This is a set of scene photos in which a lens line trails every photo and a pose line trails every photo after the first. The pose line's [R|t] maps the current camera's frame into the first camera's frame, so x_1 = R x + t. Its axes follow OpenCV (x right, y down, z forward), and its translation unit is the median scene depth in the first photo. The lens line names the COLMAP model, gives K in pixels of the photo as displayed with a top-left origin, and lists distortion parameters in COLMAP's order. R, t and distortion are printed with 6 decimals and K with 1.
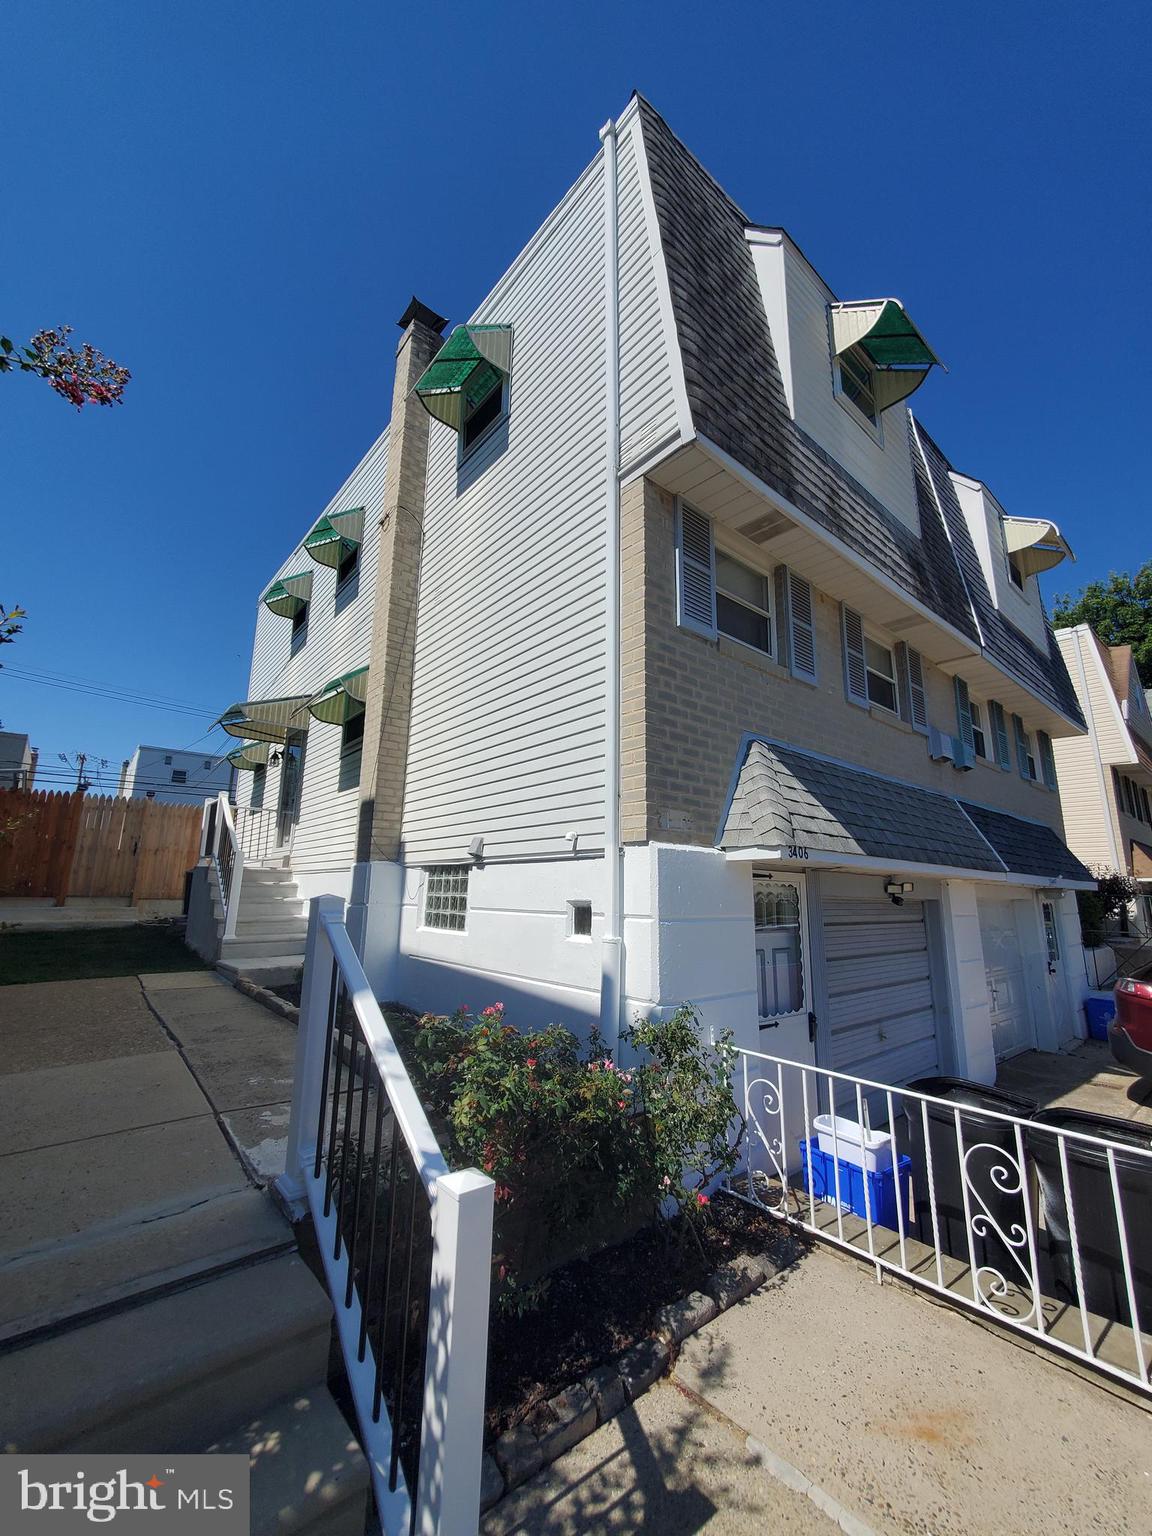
lens RADIAL K [[607.3, 0, 585.5], [0, 607.3, 771.1], [0, 0, 1]] dist [0.002896, -0.000359]
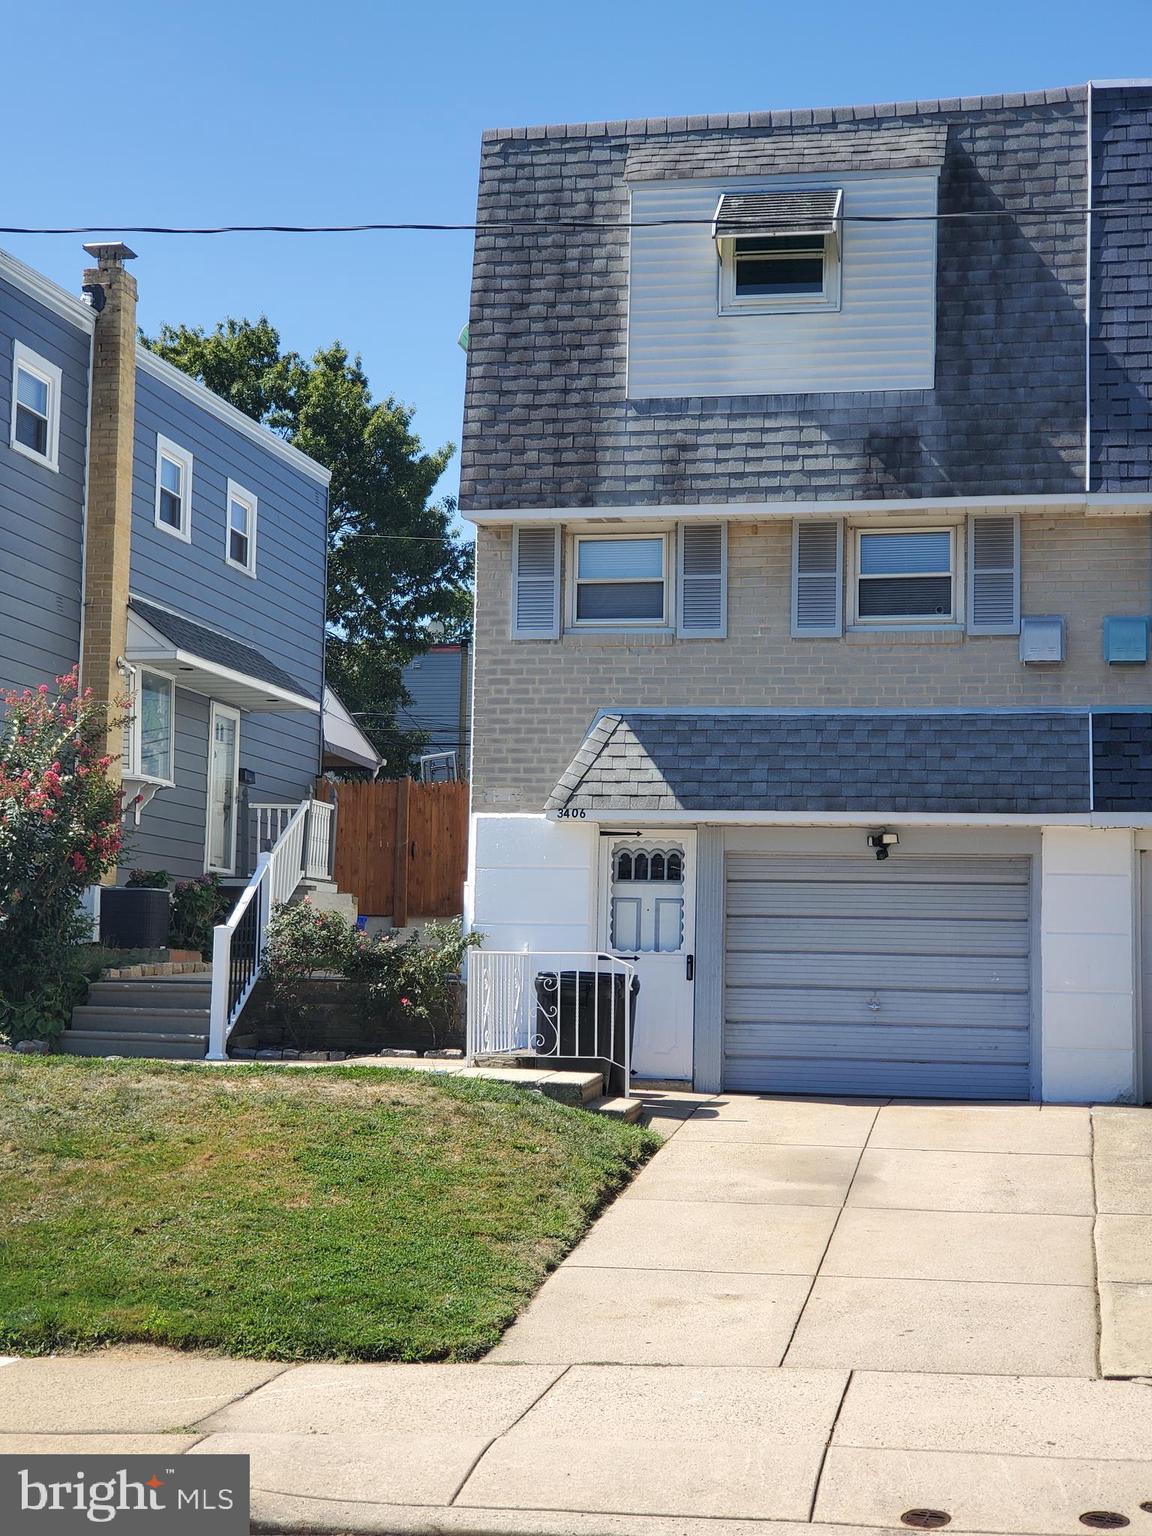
lens RADIAL K [[2309.4, 0, 575.3], [0, 2309.4, 768.1], [0, 0, 1]] dist [0.002448, 0.000000]
pose [[0.635443, -0.075189, -0.768479, 1.878032], [0.146465, 0.988916, 0.024353, -0.035788], [0.758130, -0.128031, 0.639412, -0.958711]]
